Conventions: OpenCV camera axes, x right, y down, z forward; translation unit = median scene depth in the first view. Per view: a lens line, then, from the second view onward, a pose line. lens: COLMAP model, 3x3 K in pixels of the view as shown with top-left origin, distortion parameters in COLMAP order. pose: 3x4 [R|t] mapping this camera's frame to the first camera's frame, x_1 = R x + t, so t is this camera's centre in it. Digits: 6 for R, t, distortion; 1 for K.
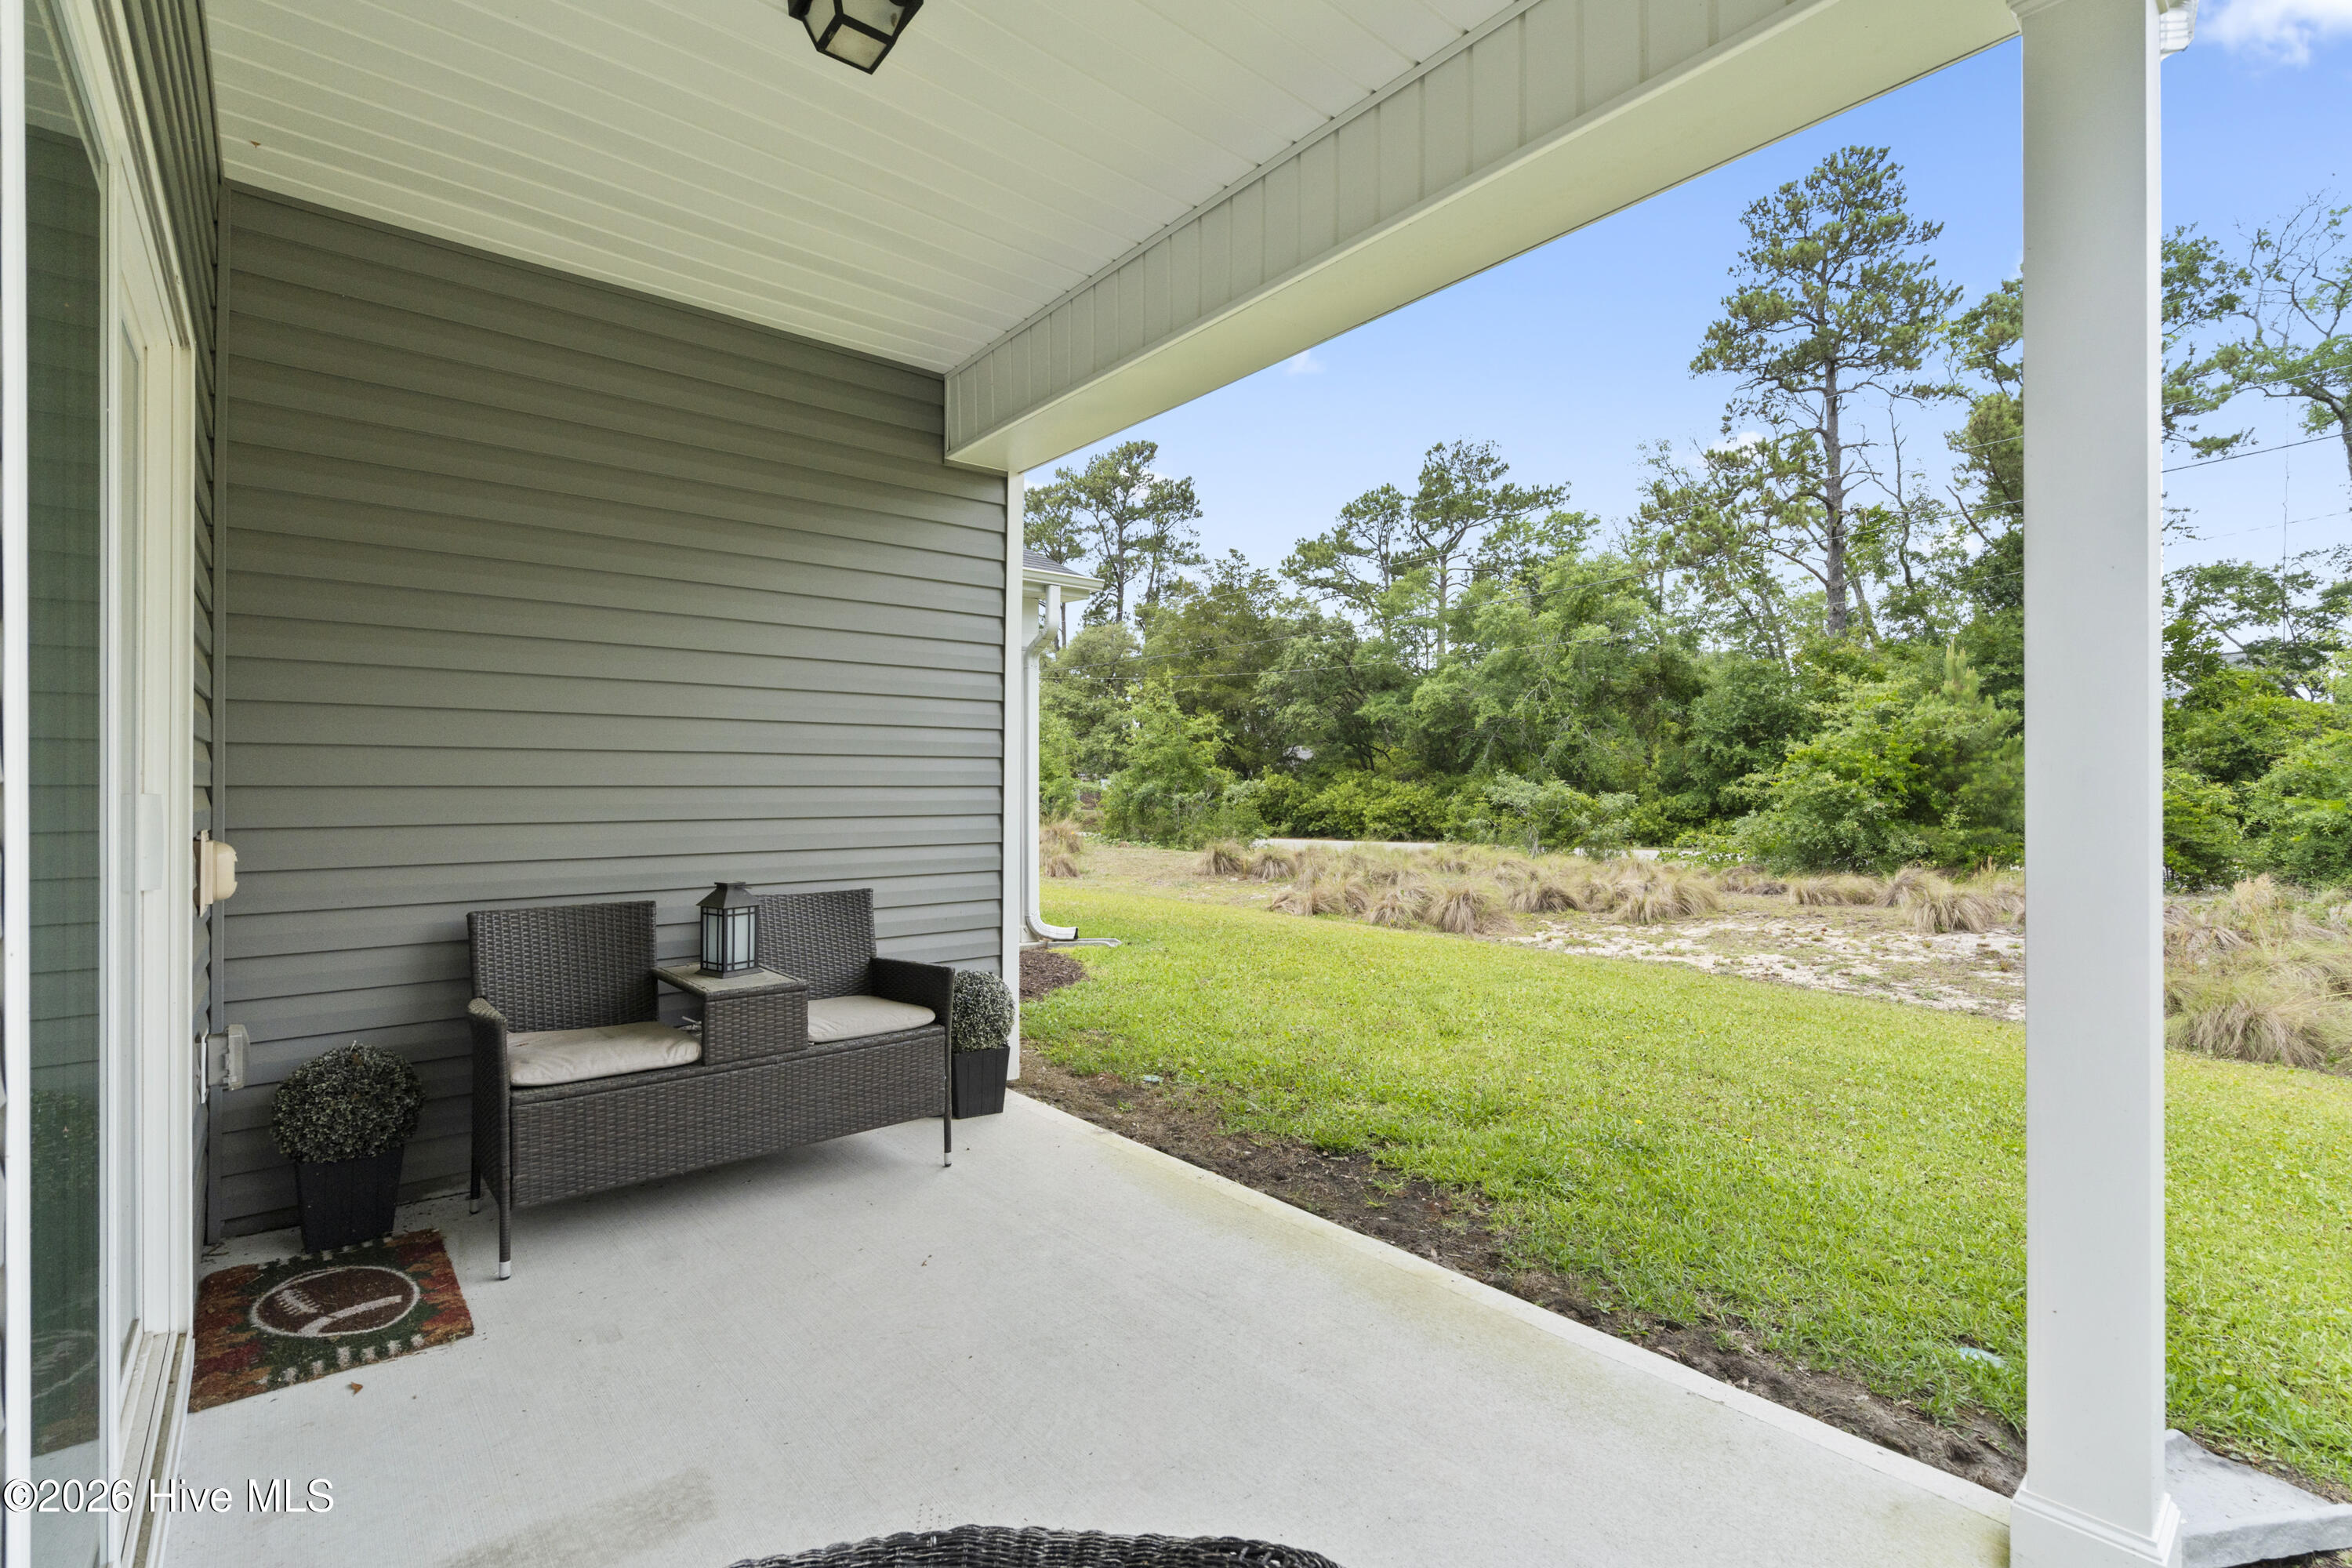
lens RADIAL K [[1071.3, 0, 1176.9], [0, 1071.3, 783.2], [0, 0, 1]] dist [-0.003197, -0.000572]
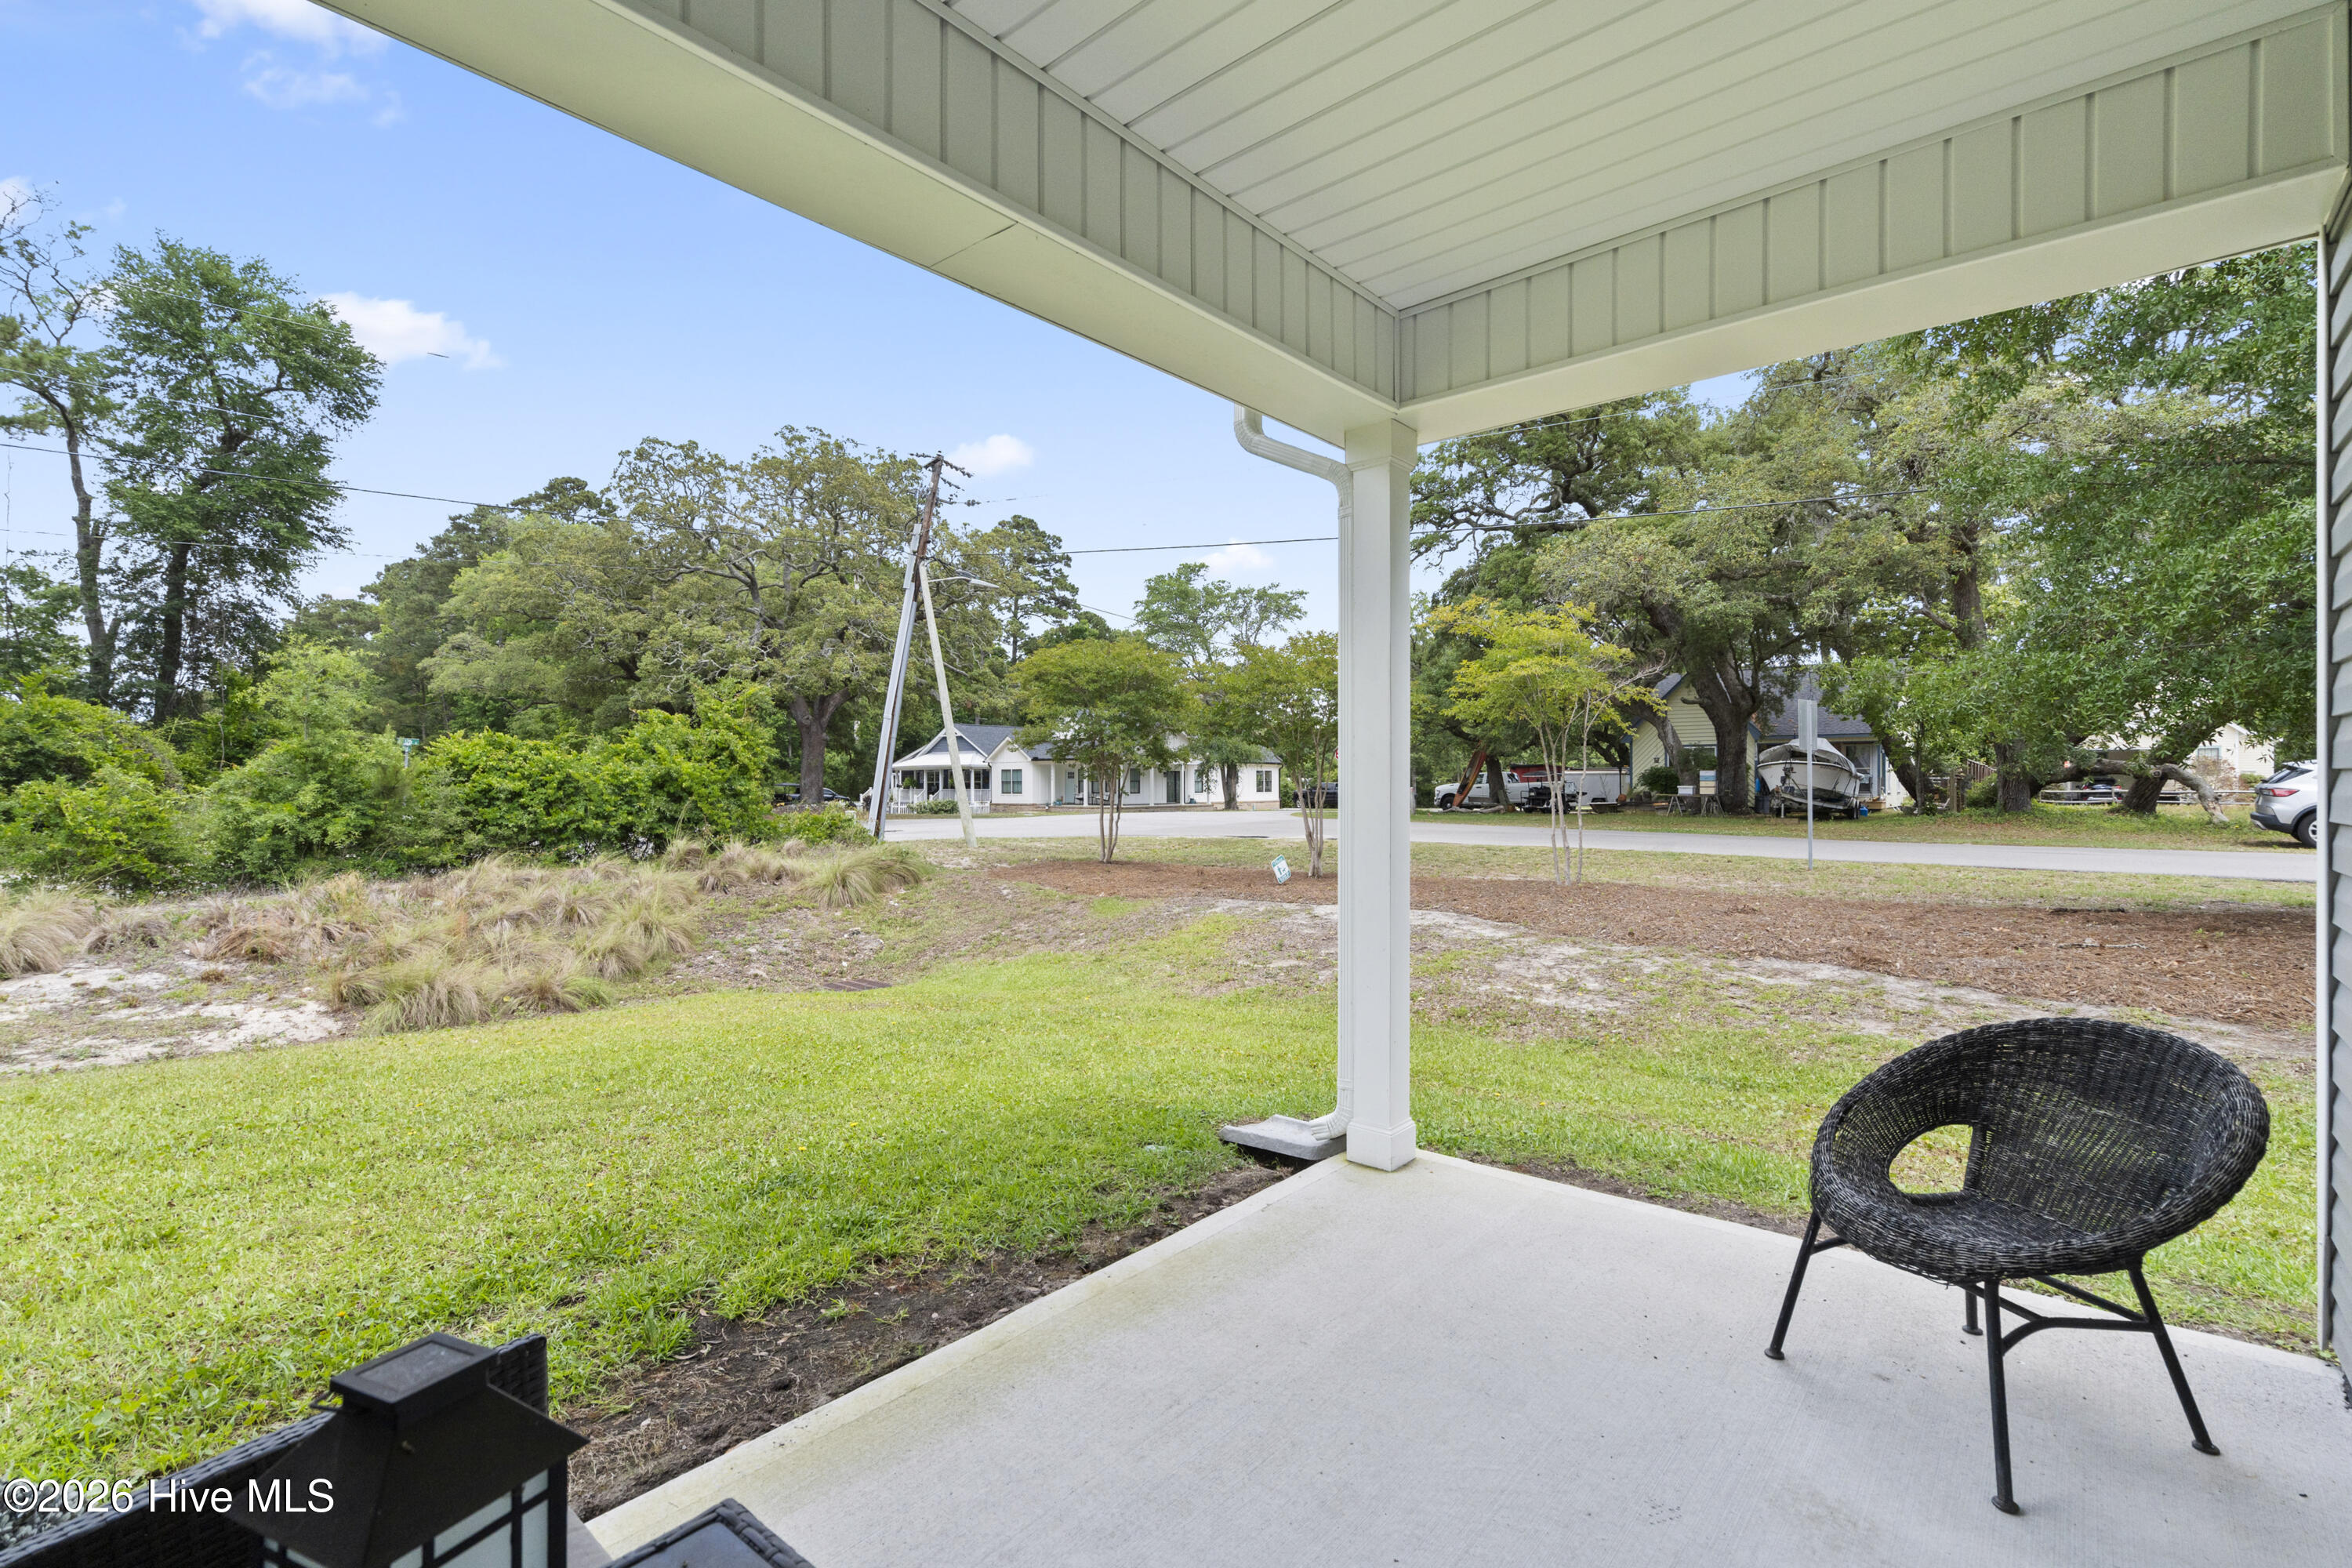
lens RADIAL K [[1071.3, 0, 1177.2], [0, 1071.3, 789.1], [0, 0, 1]] dist [-0.003197, -0.000572]
pose [[-0.159461, -0.005652, 0.987188, -0.611234], [-0.001811, 0.999984, 0.005433, -0.022444], [-0.987203, -0.000921, -0.159468, 0.834482]]
